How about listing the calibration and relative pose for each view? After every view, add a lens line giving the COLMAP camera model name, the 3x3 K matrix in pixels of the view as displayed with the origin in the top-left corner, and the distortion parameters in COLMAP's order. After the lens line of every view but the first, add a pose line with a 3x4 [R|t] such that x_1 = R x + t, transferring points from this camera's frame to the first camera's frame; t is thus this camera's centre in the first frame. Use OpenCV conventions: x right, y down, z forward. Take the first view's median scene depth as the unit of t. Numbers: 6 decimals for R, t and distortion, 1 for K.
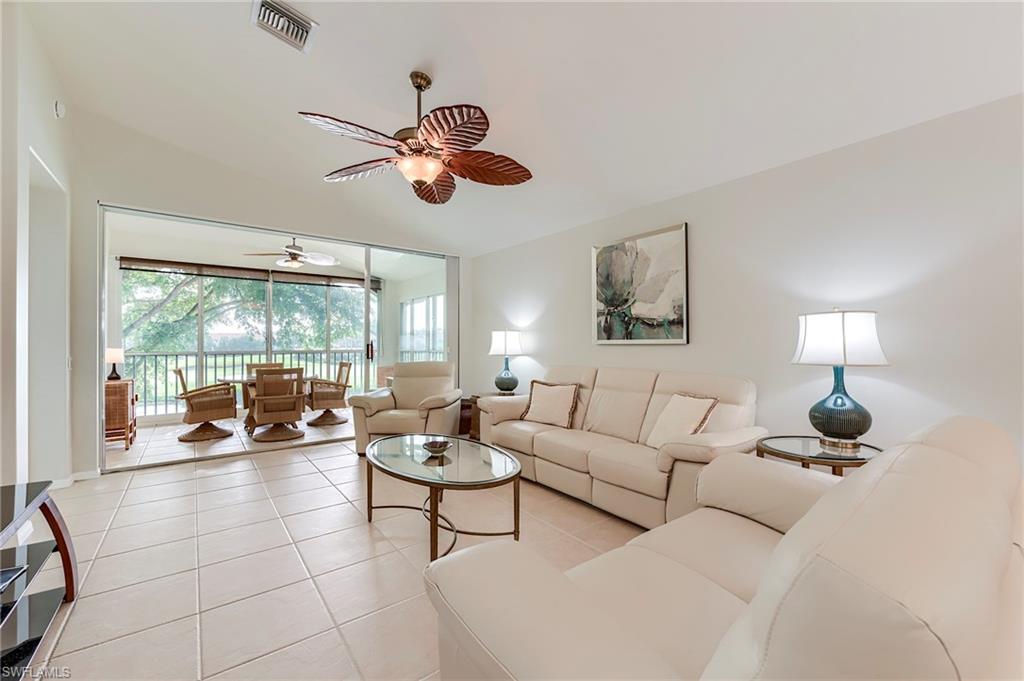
lens RADIAL K [[410.8, 0, 513.6], [0, 410.8, 339.0], [0, 0, 1]] dist [-0.002463, -0.003527]
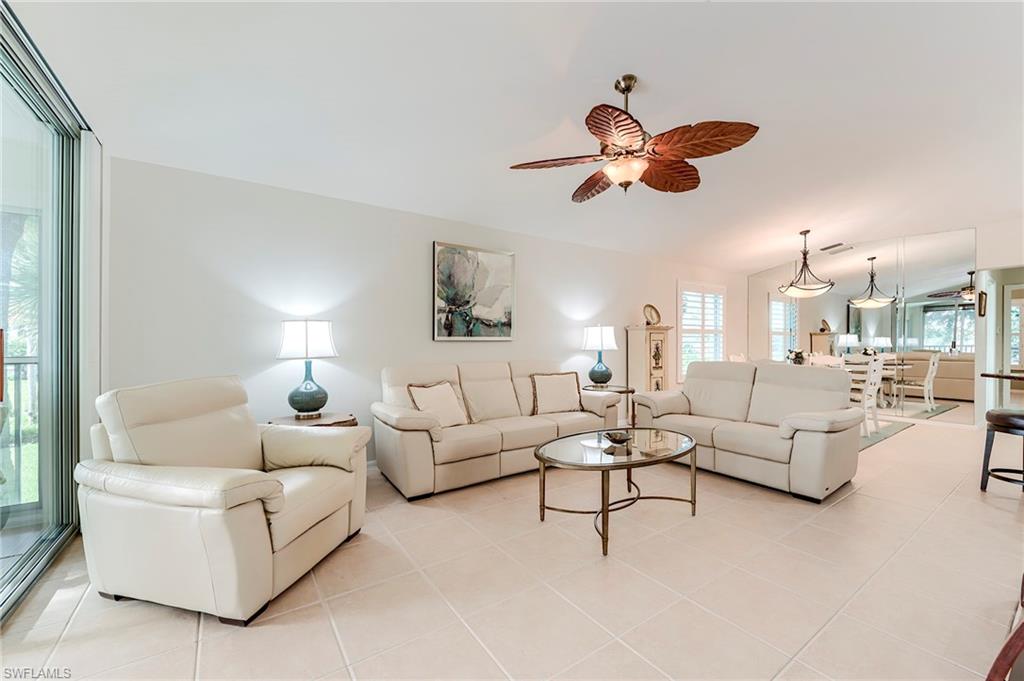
lens RADIAL K [[410.8, 0, 515.9], [0, 410.8, 340.8], [0, 0, 1]] dist [-0.002463, -0.003527]
pose [[0.055423, 0.002327, 0.998460, -0.672000], [-0.010605, 0.999942, -0.001742, 0.010514], [-0.998407, -0.010492, 0.055444, 0.641673]]
